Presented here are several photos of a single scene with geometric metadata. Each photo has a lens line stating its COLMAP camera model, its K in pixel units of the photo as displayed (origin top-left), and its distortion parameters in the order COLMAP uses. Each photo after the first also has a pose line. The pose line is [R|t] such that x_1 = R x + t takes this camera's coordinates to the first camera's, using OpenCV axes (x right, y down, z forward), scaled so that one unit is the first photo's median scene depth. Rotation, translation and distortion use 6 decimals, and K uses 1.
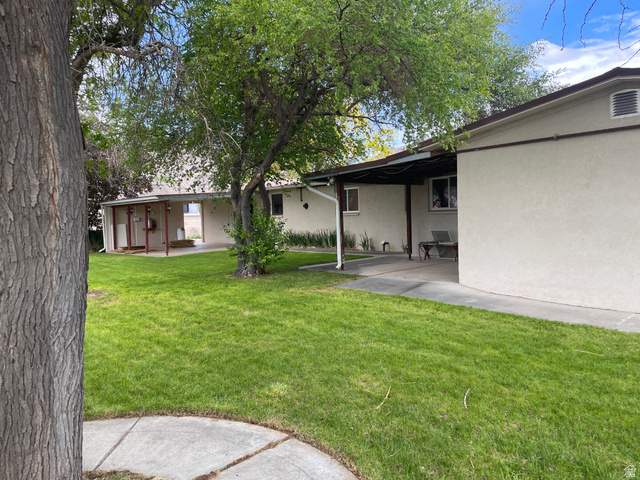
lens RADIAL K [[483.4, 0, 320.0], [0, 483.4, 240.0], [0, 0, 1]] dist [0.033165, 0.000556]
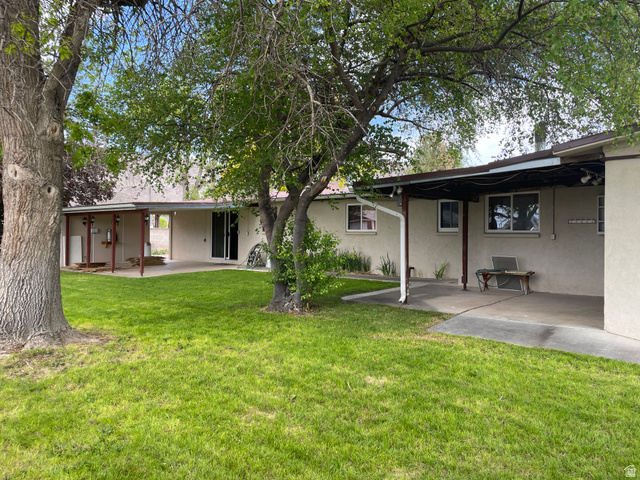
lens RADIAL K [[483.4, 0, 320.0], [0, 483.4, 240.0], [0, 0, 1]] dist [0.033165, 0.000556]
pose [[0.991061, 0.032326, 0.129430, -0.171488], [-0.027380, 0.998832, -0.039811, -0.005862], [-0.130566, 0.035912, 0.990789, 0.192361]]
